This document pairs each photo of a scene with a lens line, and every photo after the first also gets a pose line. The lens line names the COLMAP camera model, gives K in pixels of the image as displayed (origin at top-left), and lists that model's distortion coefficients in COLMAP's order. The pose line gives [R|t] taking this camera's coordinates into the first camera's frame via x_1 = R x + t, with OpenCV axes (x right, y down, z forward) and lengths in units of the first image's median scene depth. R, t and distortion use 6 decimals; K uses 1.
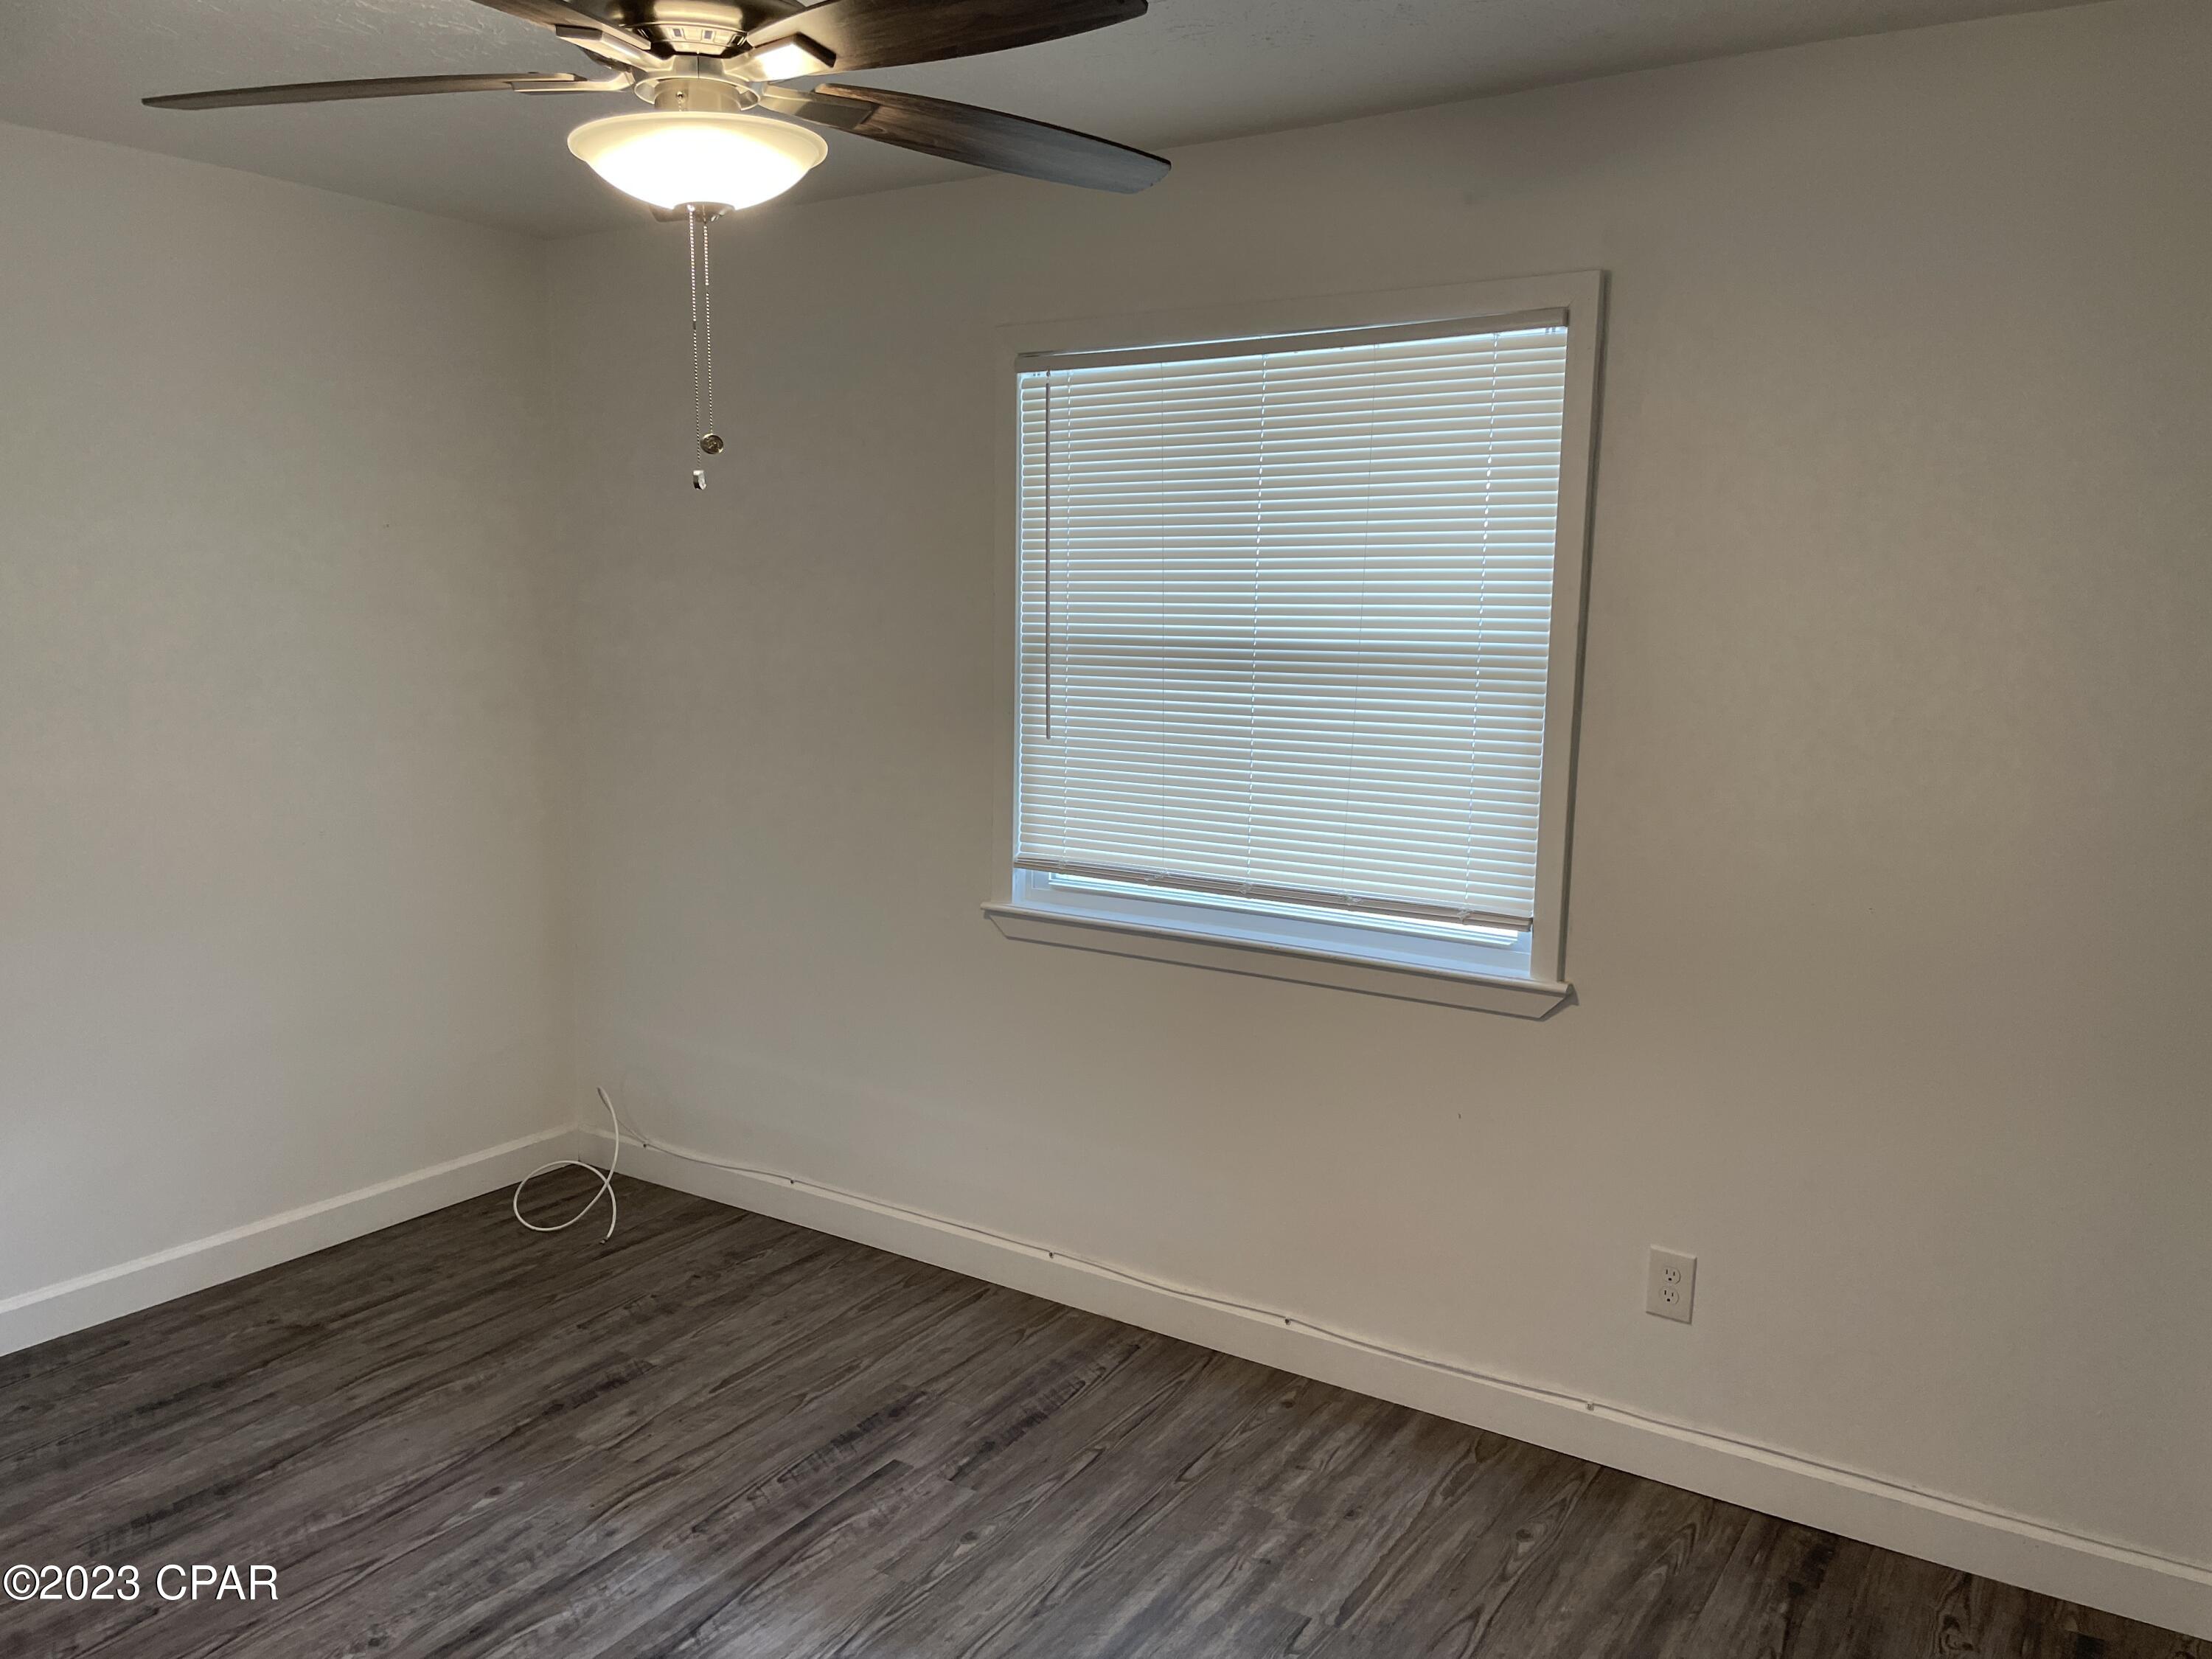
lens RADIAL K [[1701.8, 0, 1106.0], [0, 1701.8, 829.5], [0, 0, 1]] dist [0.085357, -0.117005]
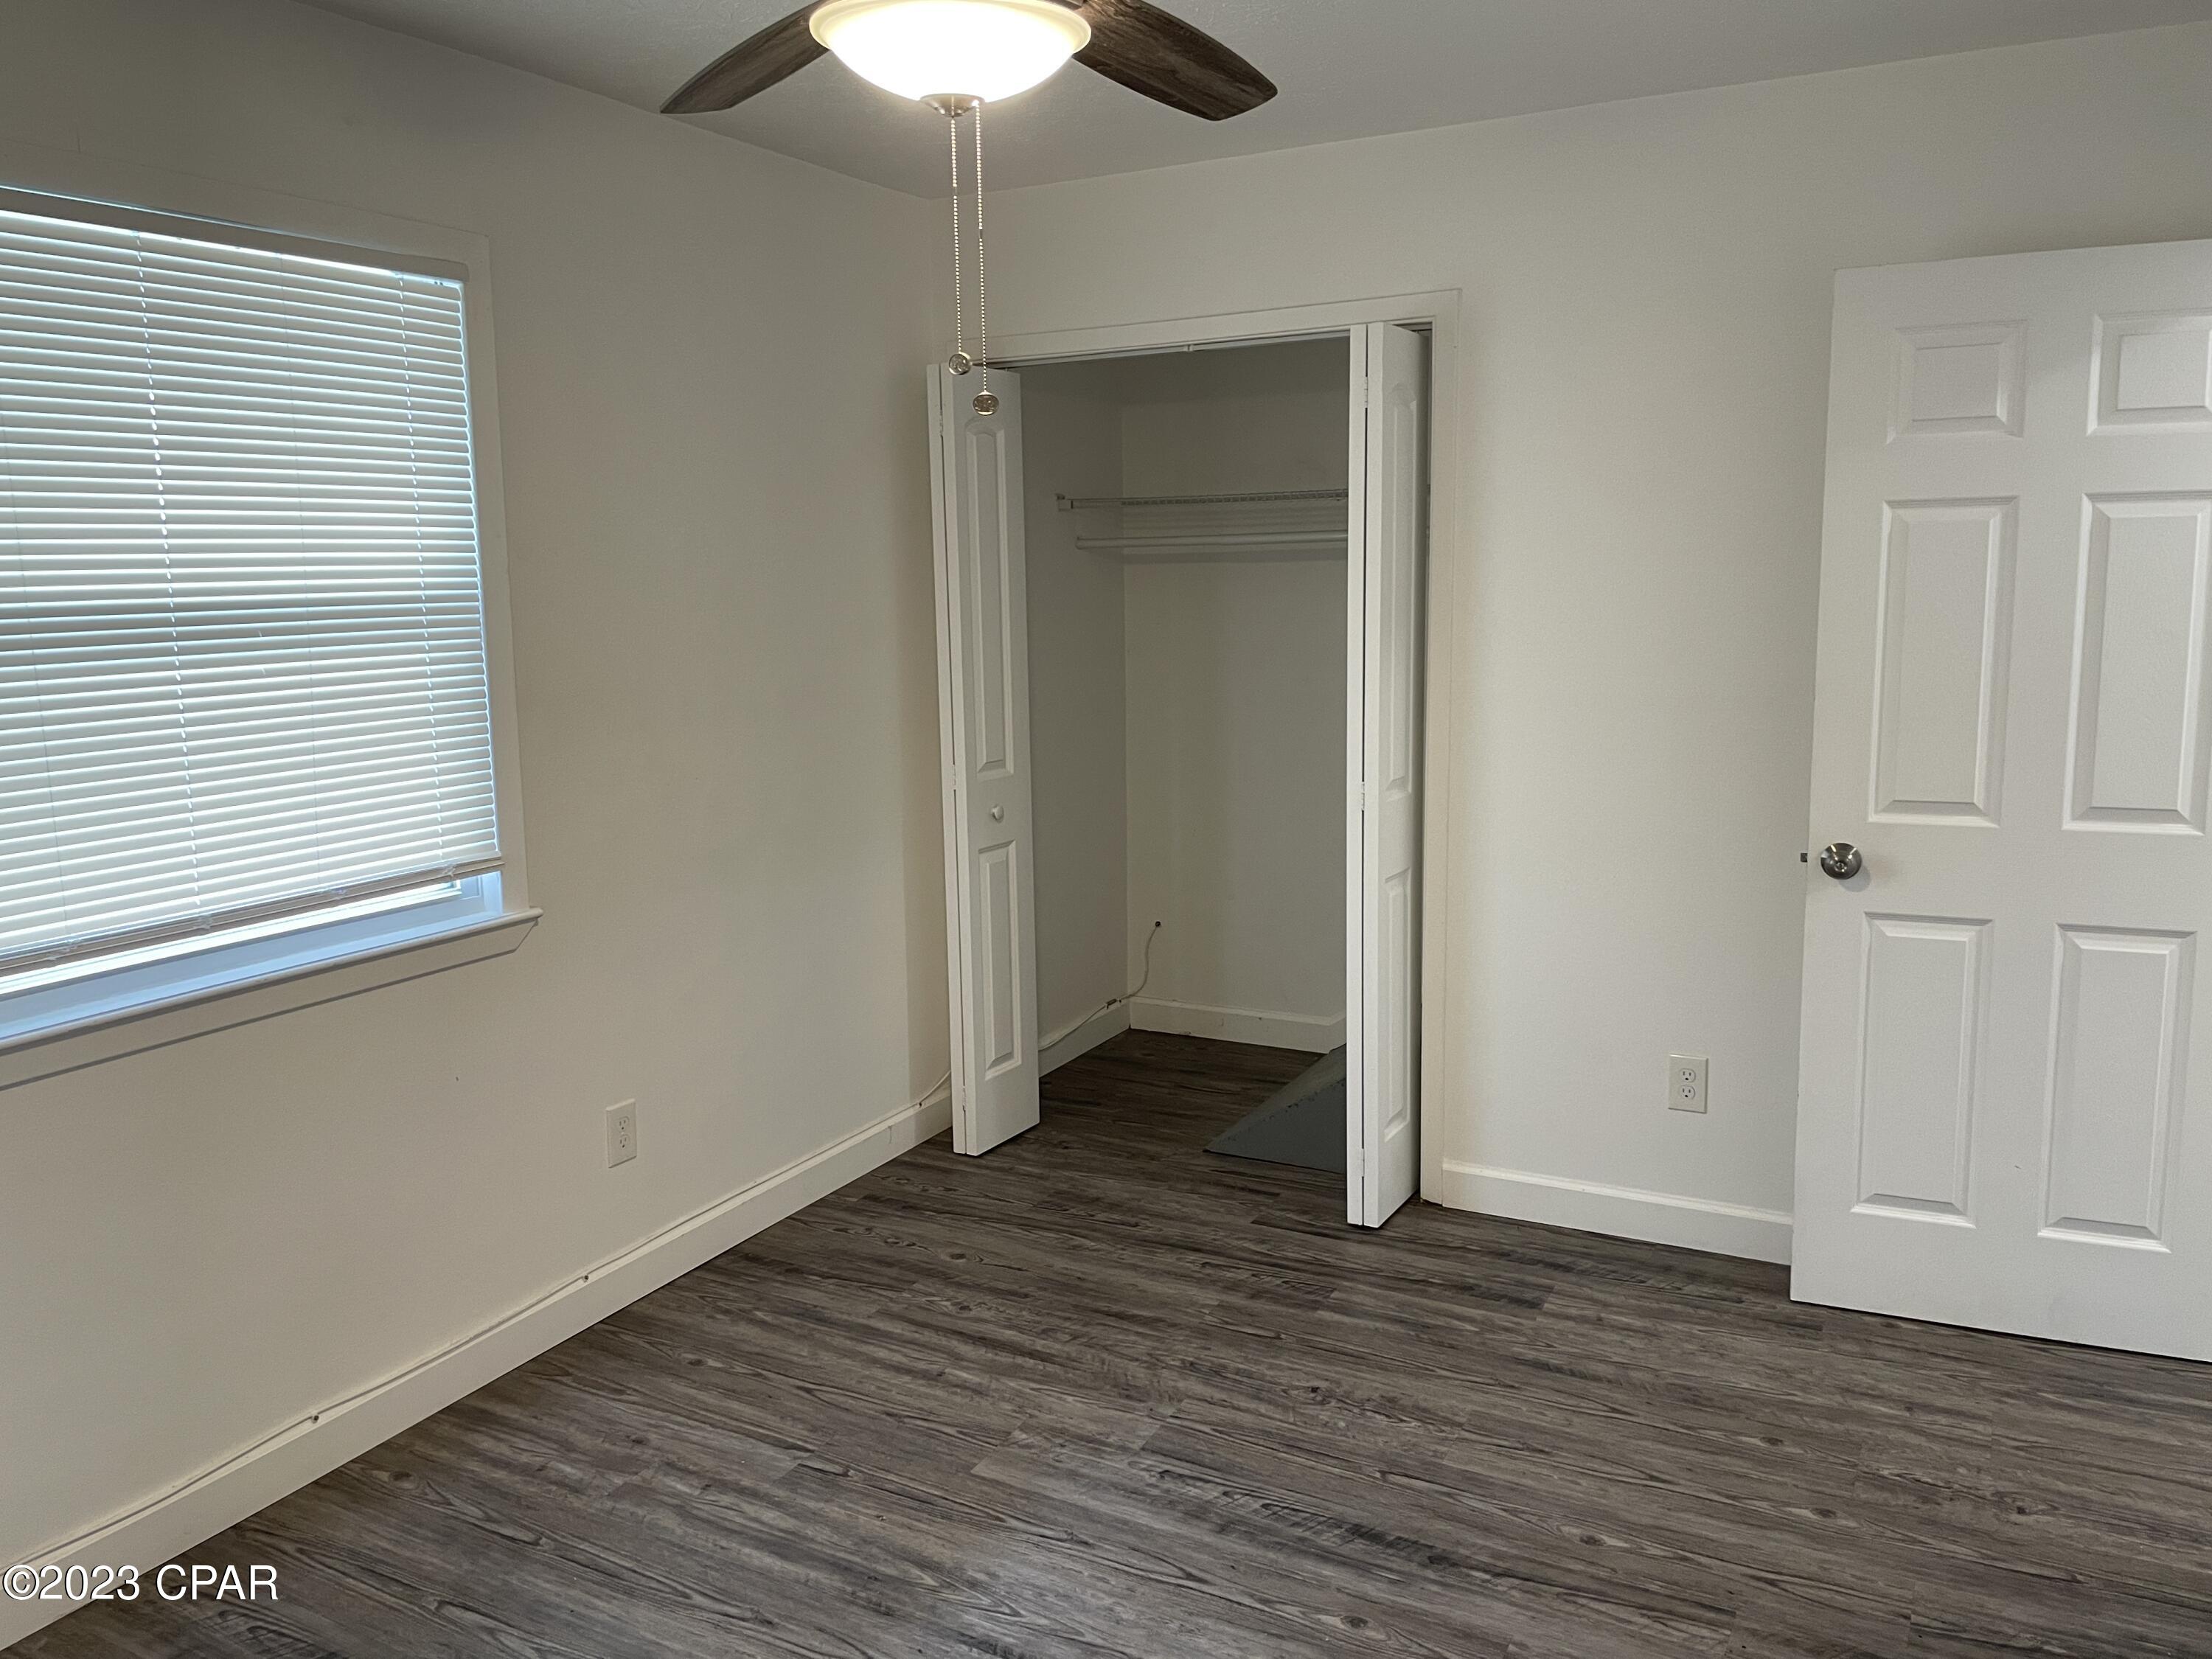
lens RADIAL K [[1701.8, 0, 1106.0], [0, 1701.8, 829.5], [0, 0, 1]] dist [0.085357, -0.117005]
pose [[-0.117683, -0.159079, 0.980227, -0.837359], [0.156488, 0.971782, 0.176496, -0.092782], [-0.980644, 0.174164, -0.089468, 0.757960]]
